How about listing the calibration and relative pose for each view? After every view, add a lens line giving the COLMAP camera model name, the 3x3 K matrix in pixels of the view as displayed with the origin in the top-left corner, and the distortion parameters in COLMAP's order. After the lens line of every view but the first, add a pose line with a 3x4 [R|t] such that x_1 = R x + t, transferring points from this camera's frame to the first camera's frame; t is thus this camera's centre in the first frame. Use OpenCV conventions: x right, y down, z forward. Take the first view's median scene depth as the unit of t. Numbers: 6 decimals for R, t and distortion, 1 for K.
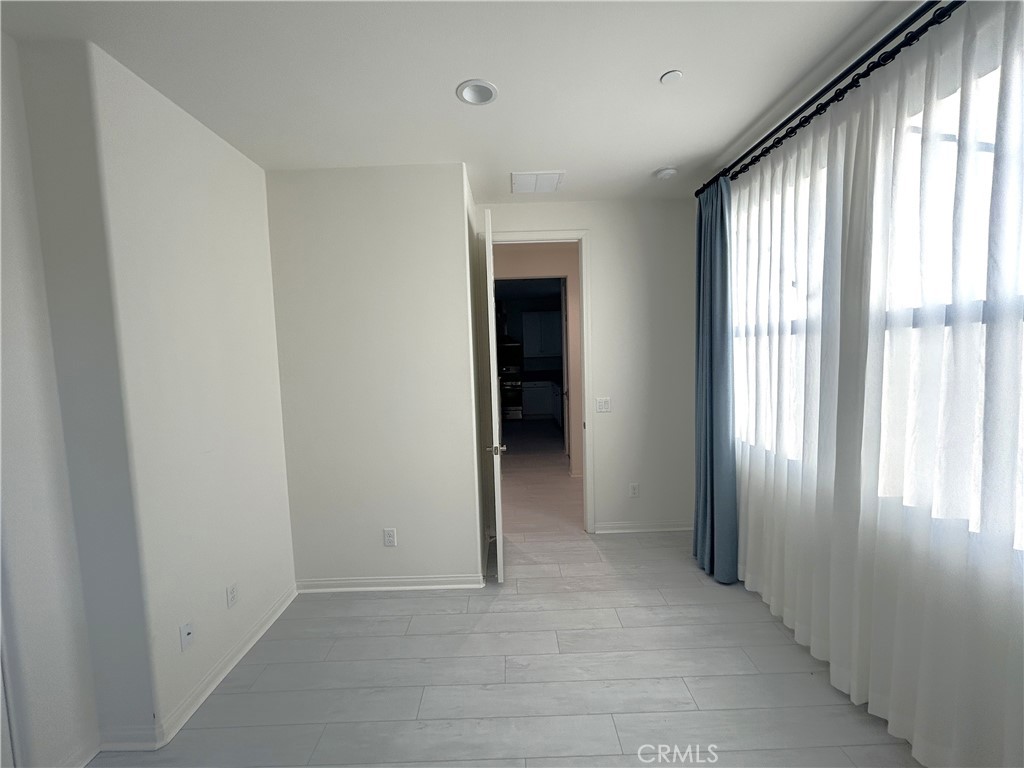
lens RADIAL K [[416.9, 0, 512.0], [0, 416.9, 384.0], [0, 0, 1]] dist [-0.000356, 0.000890]
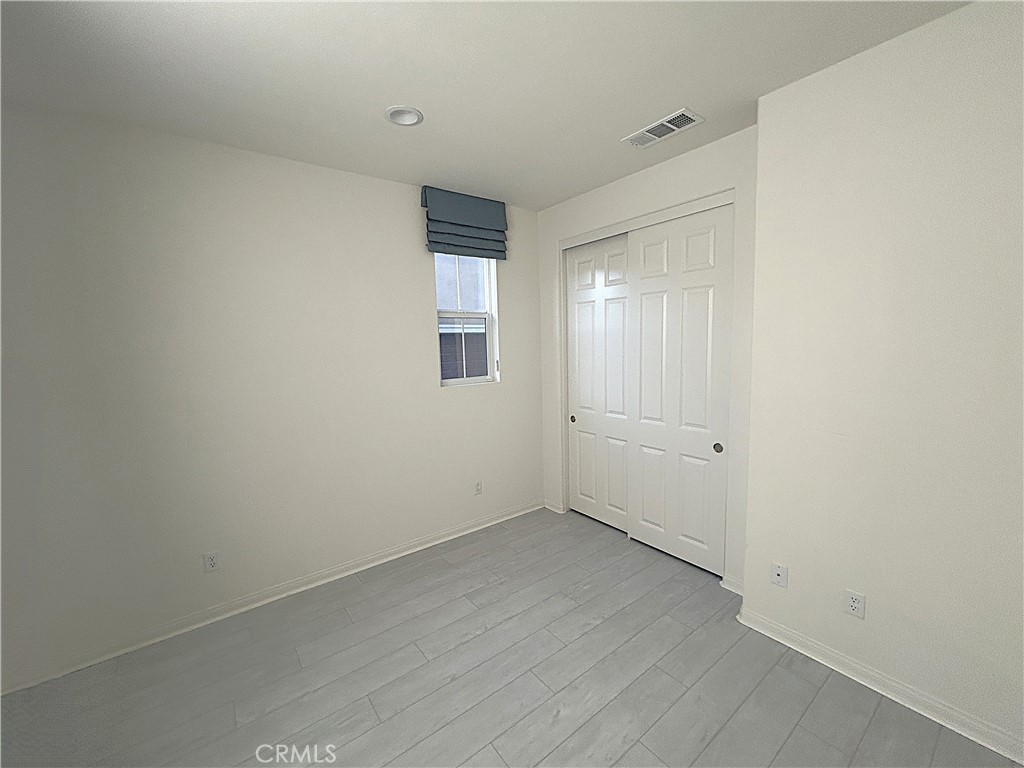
lens RADIAL K [[416.9, 0, 512.0], [0, 416.9, 384.0], [0, 0, 1]] dist [-0.000356, 0.000890]
pose [[-0.798540, 0.110691, -0.591676, 0.311863], [-0.000106, 0.982921, 0.184028, -0.093339], [0.601941, 0.147016, -0.784890, 0.991014]]
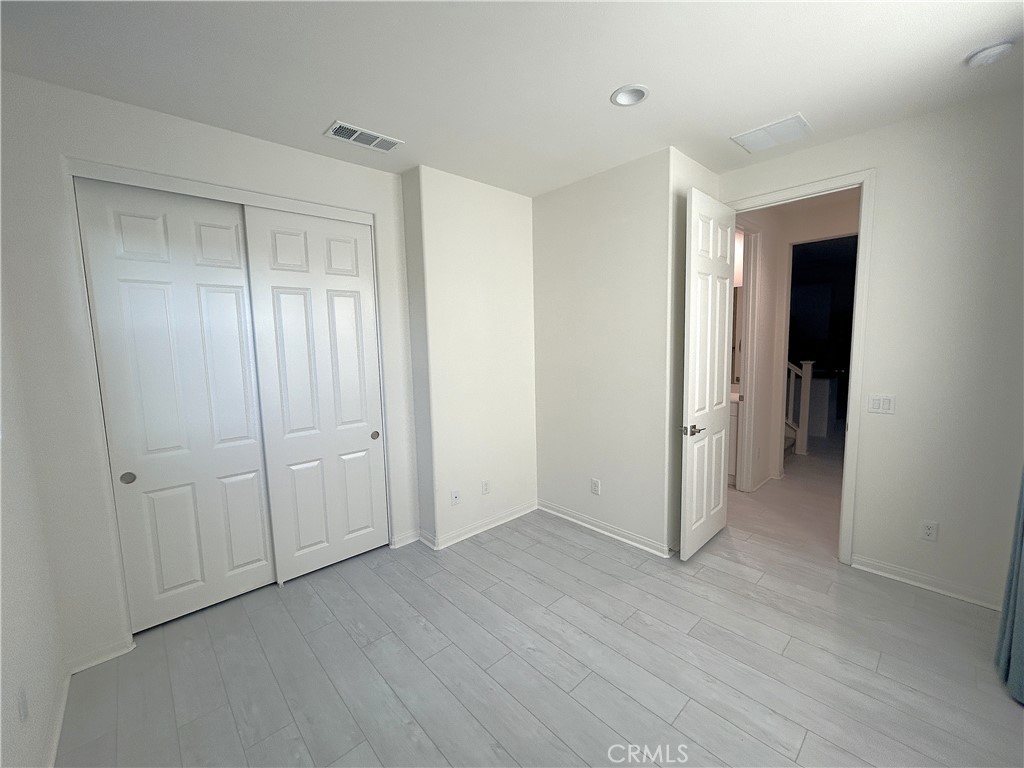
lens RADIAL K [[416.9, 0, 512.0], [0, 416.9, 384.0], [0, 0, 1]] dist [-0.000356, 0.000890]
pose [[0.673562, 0.095333, -0.732957, 0.423405], [-0.055538, 0.995372, 0.078426, -0.008253], [0.737042, -0.012118, 0.675739, 0.014066]]
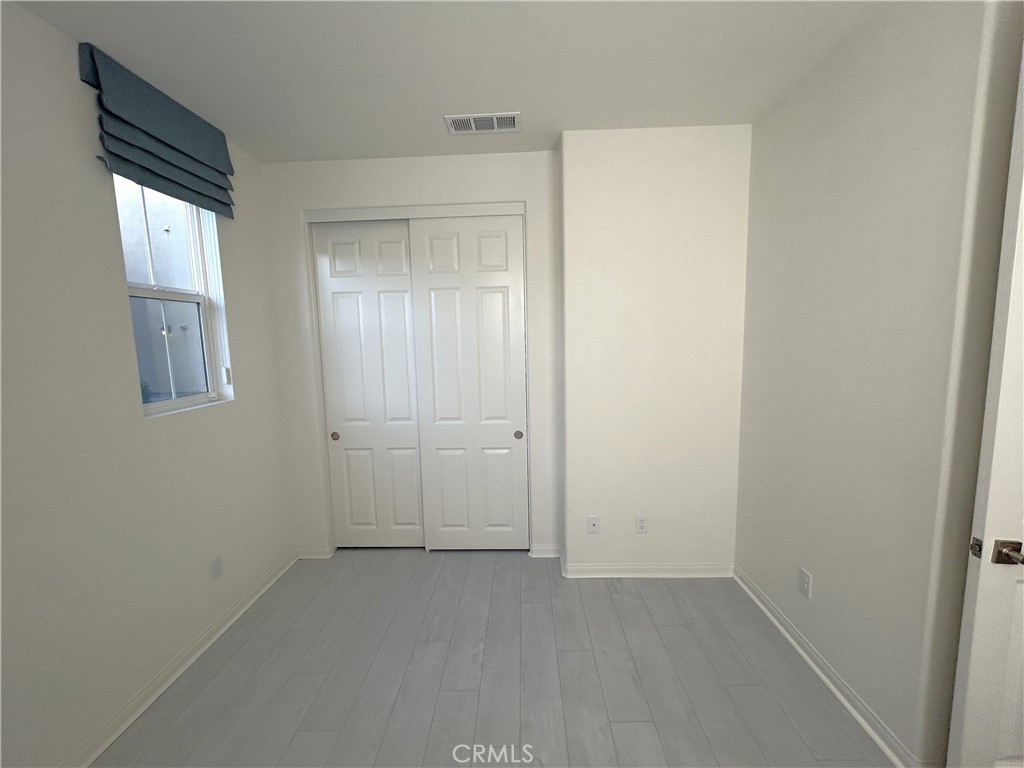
lens RADIAL K [[413.9, 0, 512.0], [0, 413.9, 384.0], [0, 0, 1]] dist [-0.003925, -0.000591]
pose [[-0.037547, 0.140930, -0.989307, 0.407999], [-0.055886, 0.988160, 0.142888, -0.046551], [0.997731, 0.060654, -0.029226, 0.524695]]
